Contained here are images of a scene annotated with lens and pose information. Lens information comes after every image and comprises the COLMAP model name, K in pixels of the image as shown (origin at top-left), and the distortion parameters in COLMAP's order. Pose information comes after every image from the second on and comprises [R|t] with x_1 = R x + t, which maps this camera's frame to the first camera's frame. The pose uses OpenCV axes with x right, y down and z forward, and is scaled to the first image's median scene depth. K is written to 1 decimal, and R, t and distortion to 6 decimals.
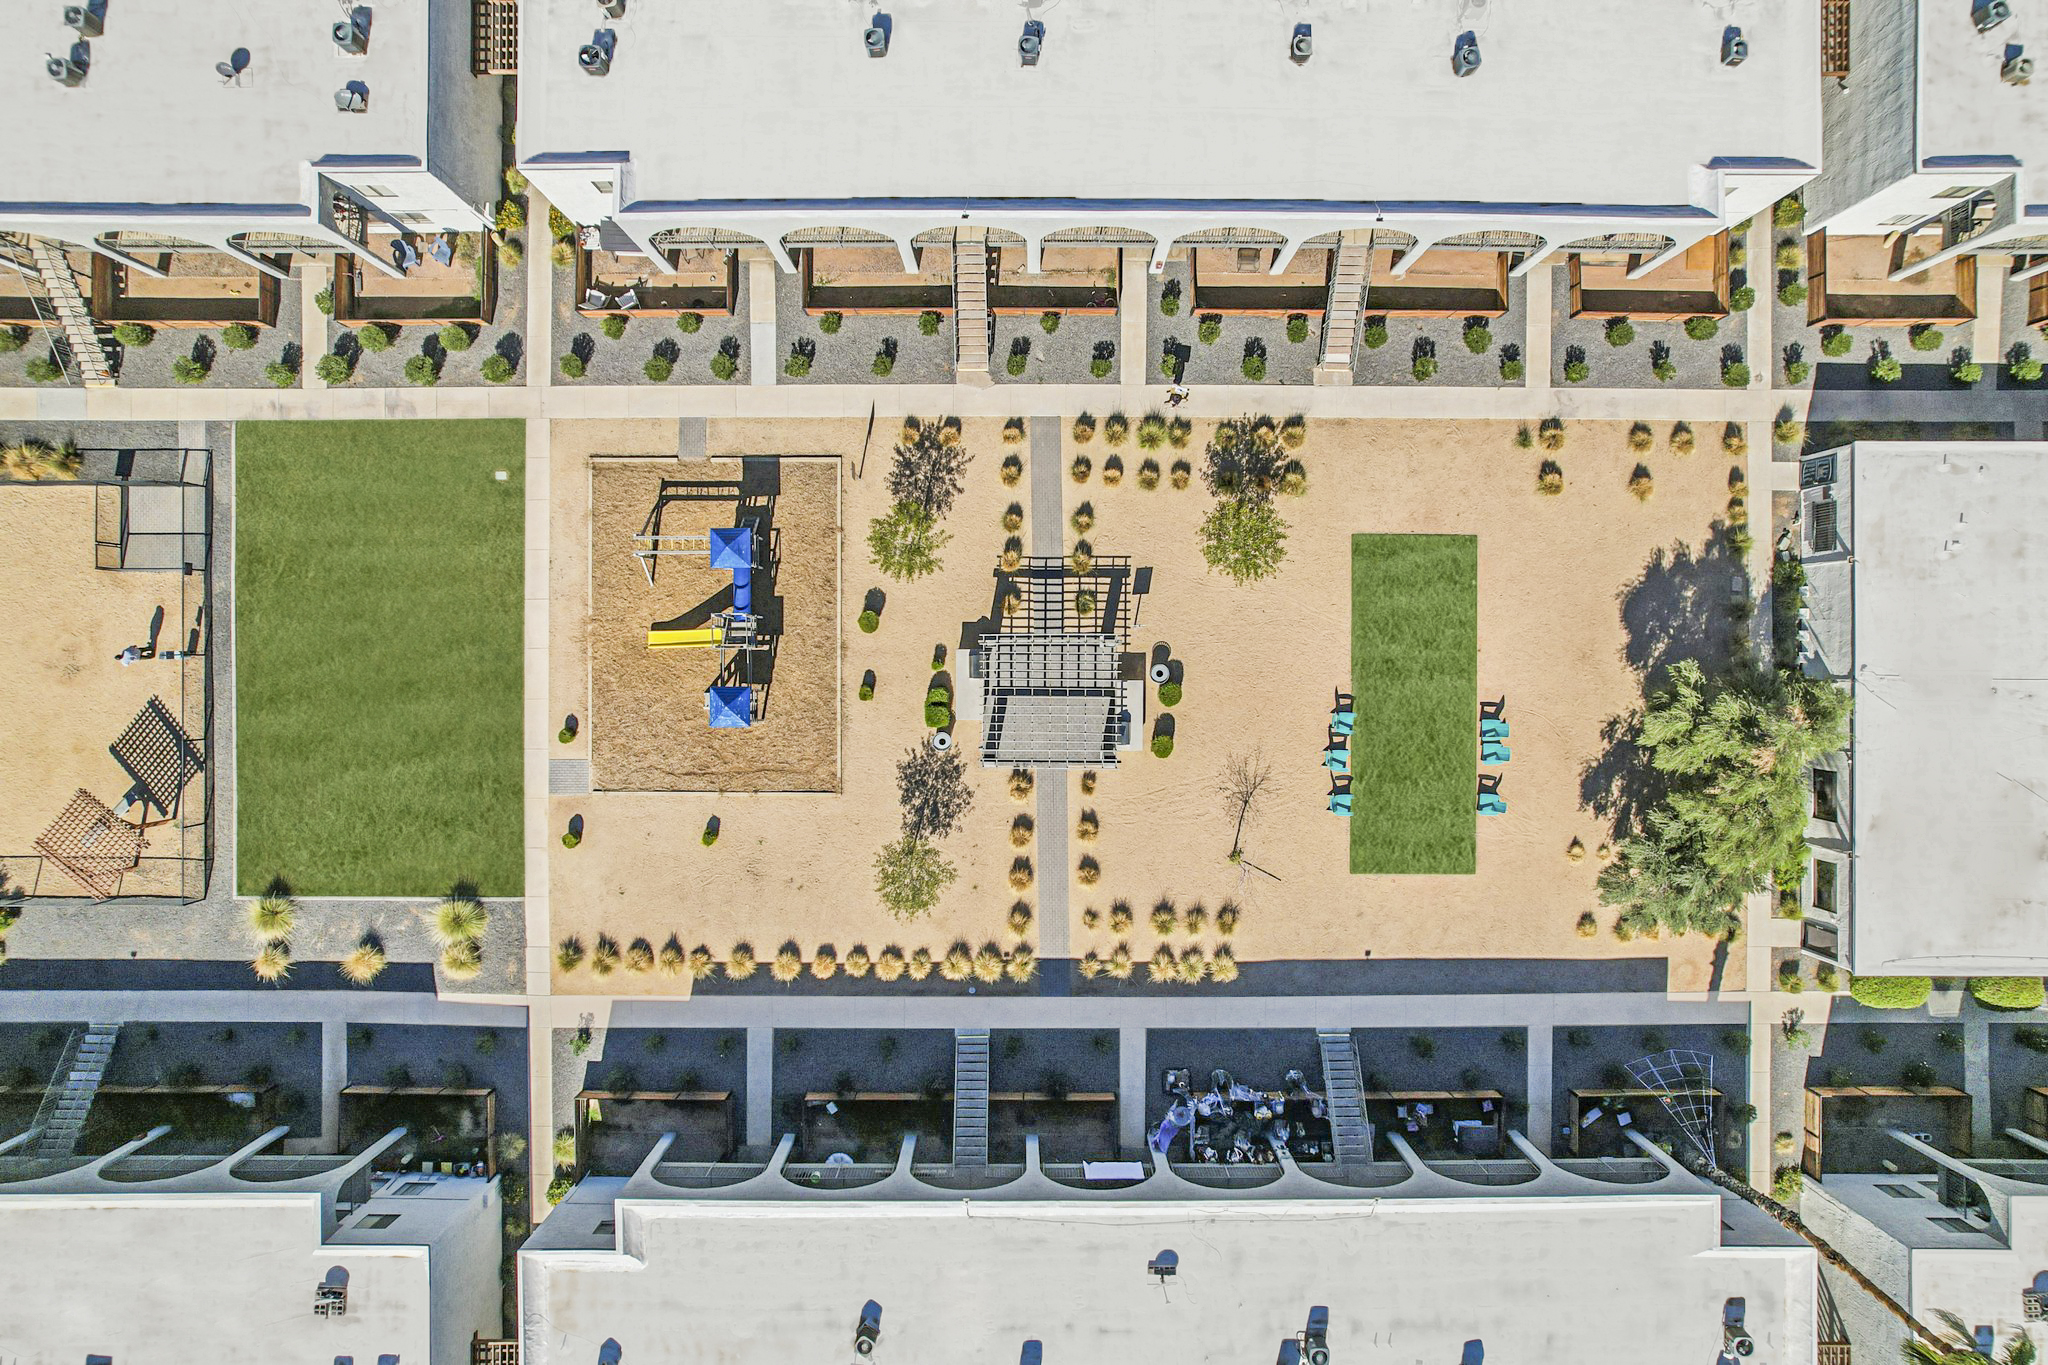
lens RADIAL K [[1311.6, 0, 1001.5], [0, 1311.6, 645.8], [0, 0, 1]] dist [-0.070019, 0.054712]
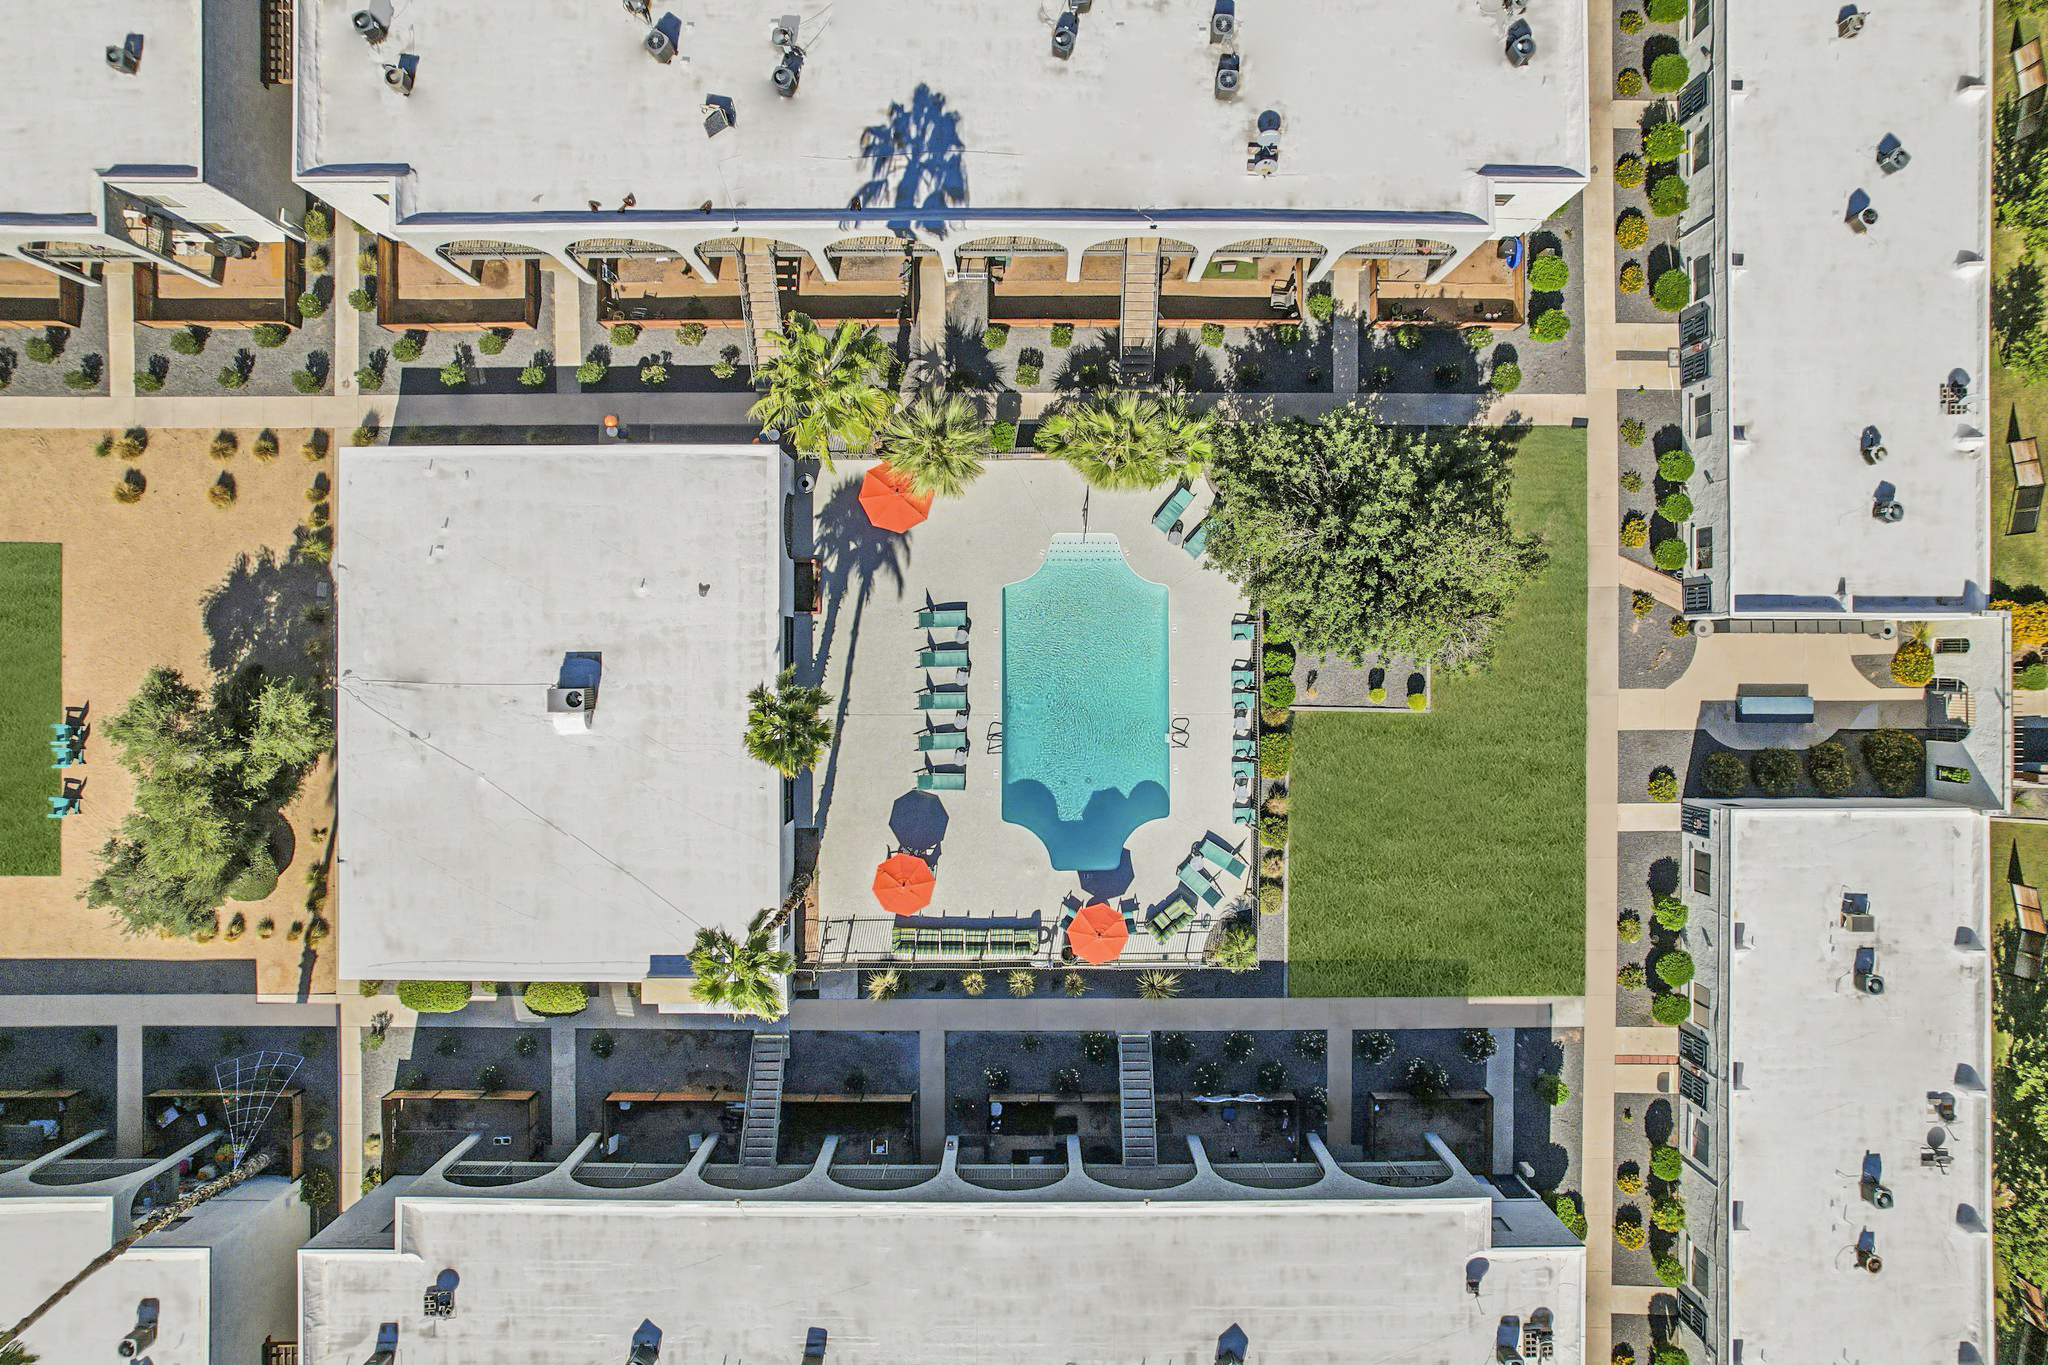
lens RADIAL K [[1311.6, 0, 1037.5], [0, 1311.6, 643.6], [0, 0, 1]] dist [-0.070019, 0.054712]
pose [[0.999976, -0.004696, -0.005128, 0.191006], [0.004683, 0.999986, -0.002608, -0.000059], [0.005140, 0.002584, 0.999983, -0.000831]]
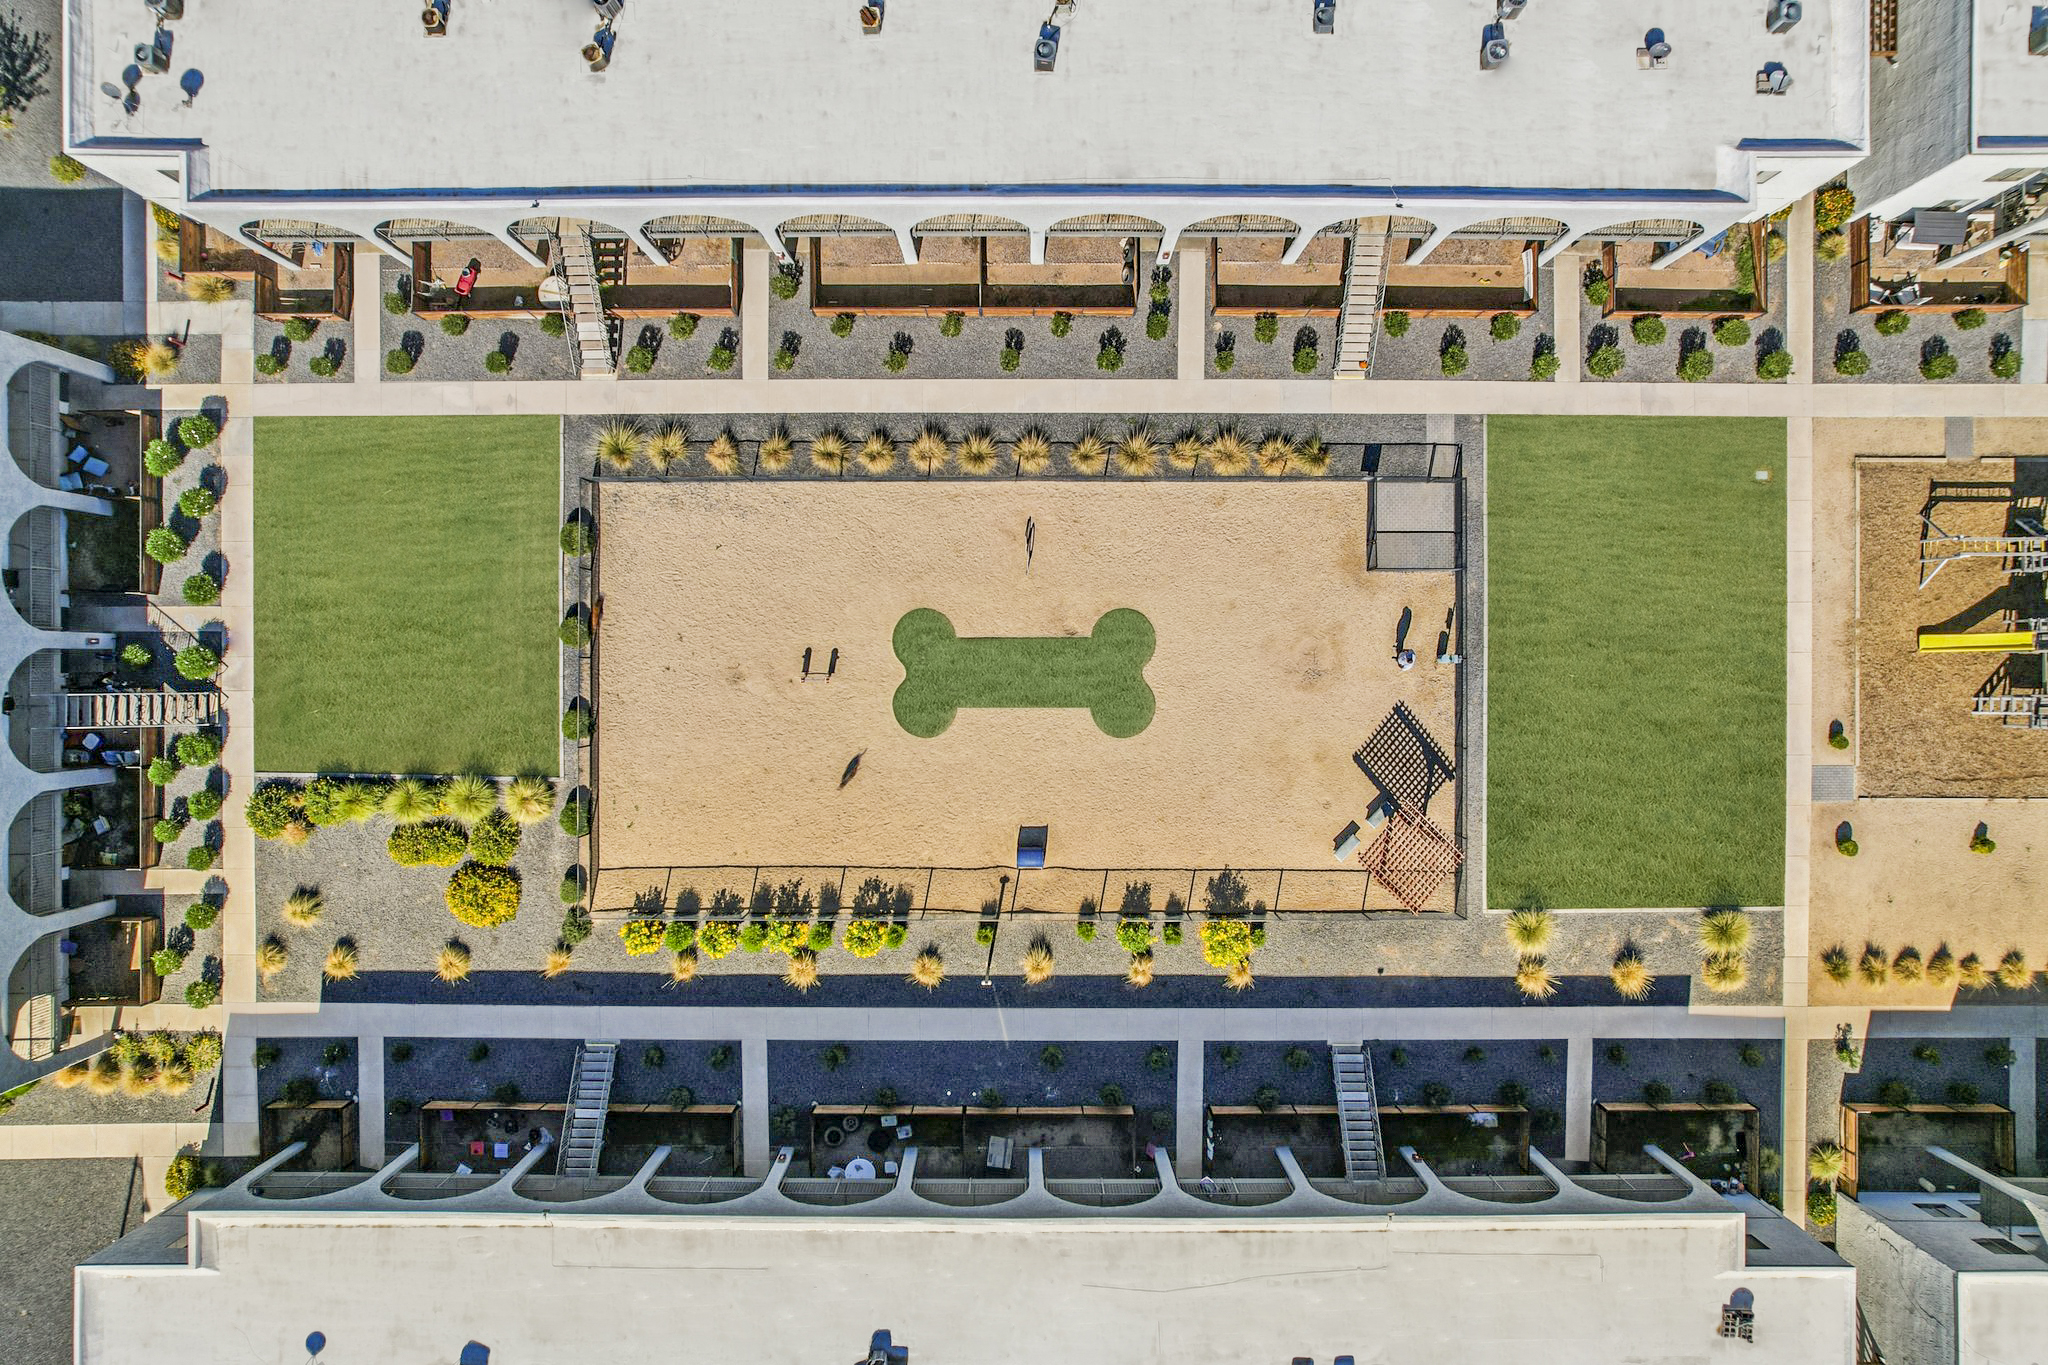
lens RADIAL K [[1345.9, 0, 1013.1], [0, 1345.9, 663.8], [0, 0, 1]] dist [-0.046050, 0.033130]
pose [[0.999992, 0.000476, -0.003847, -0.946809], [-0.000431, 0.999931, 0.011716, -0.000798], [0.003853, -0.011714, 0.999924, -0.000830]]
